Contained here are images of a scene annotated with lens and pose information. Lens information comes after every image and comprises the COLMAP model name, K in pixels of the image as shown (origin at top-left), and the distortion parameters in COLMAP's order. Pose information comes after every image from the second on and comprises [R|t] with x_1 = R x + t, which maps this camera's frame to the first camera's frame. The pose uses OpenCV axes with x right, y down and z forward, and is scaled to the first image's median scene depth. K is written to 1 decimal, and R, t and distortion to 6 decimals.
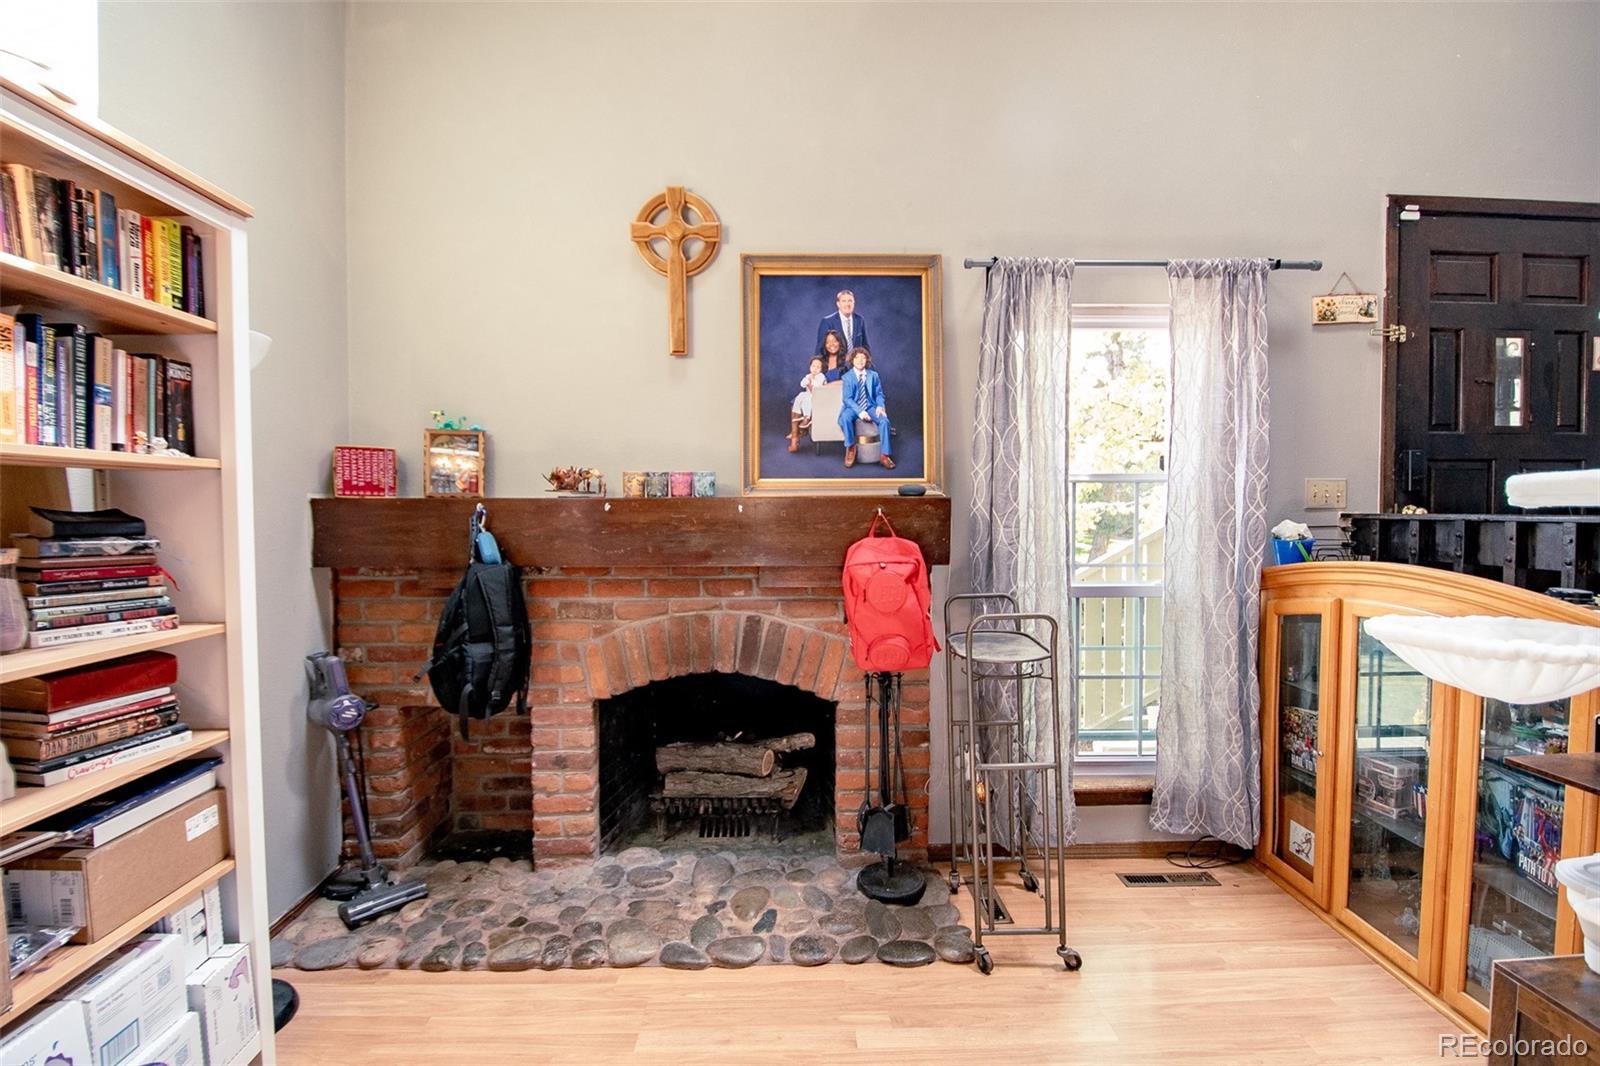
lens RADIAL K [[702.7, 0, 791.2], [0, 702.7, 528.2], [0, 0, 1]] dist [0.006518, -0.016470]
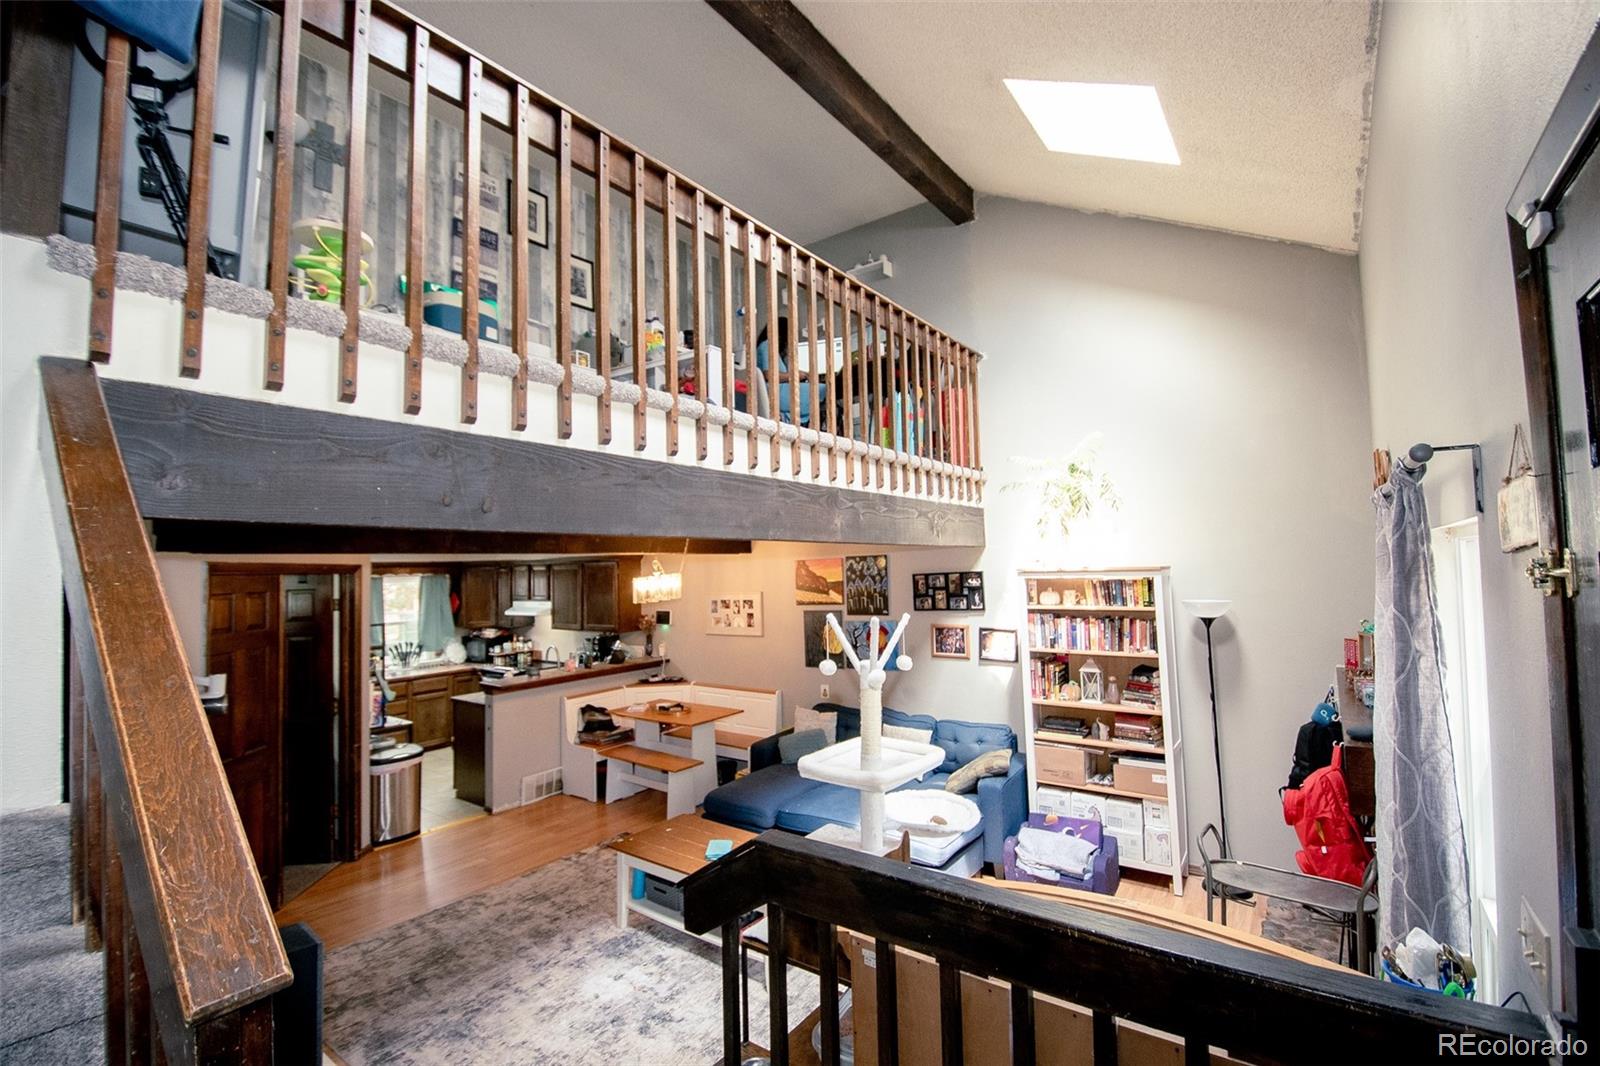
lens RADIAL K [[702.7, 0, 797.8], [0, 702.7, 522.1], [0, 0, 1]] dist [0.006518, -0.016470]
pose [[-0.612954, -0.036055, -0.789295, 1.439999], [0.003551, 0.998823, -0.048384, -0.303339], [0.790111, -0.032460, -0.612104, 0.958734]]
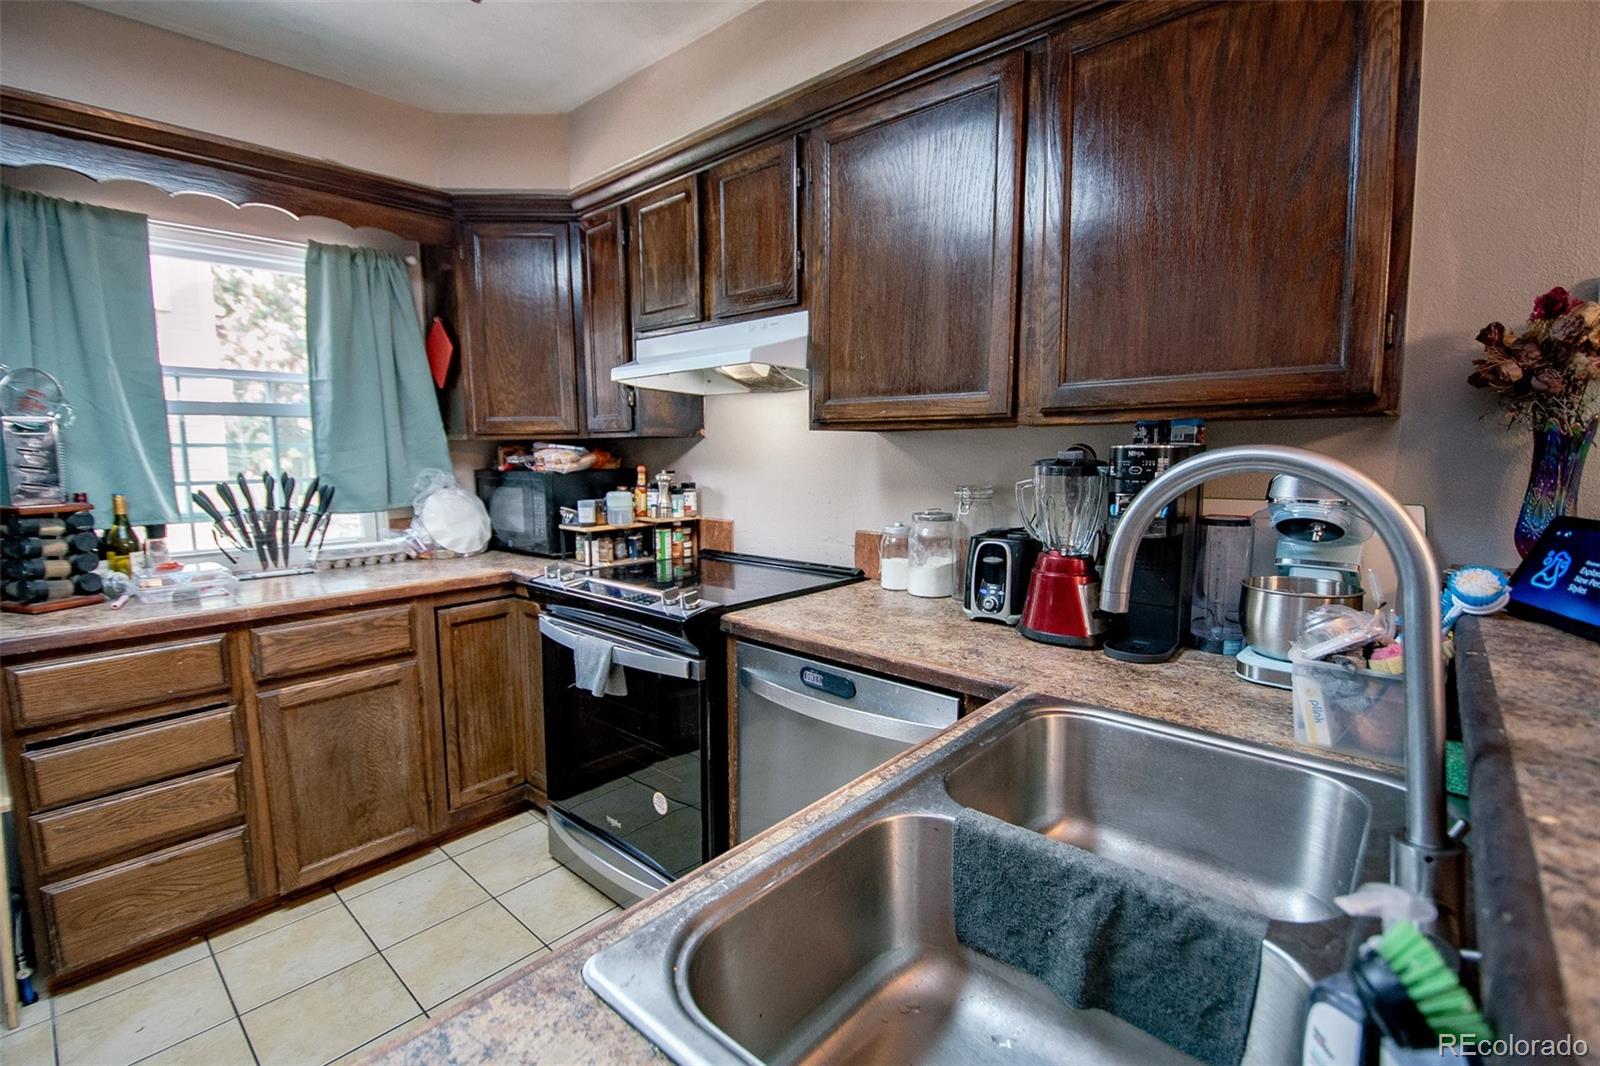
lens RADIAL K [[702.7, 0, 800.9], [0, 702.7, 531.2], [0, 0, 1]] dist [0.006518, -0.016470]
pose [[-0.681056, 0.084317, -0.727361, 0.126671], [-0.013997, 0.991667, 0.128062, 0.040900], [0.732098, 0.097399, -0.674200, -1.425430]]
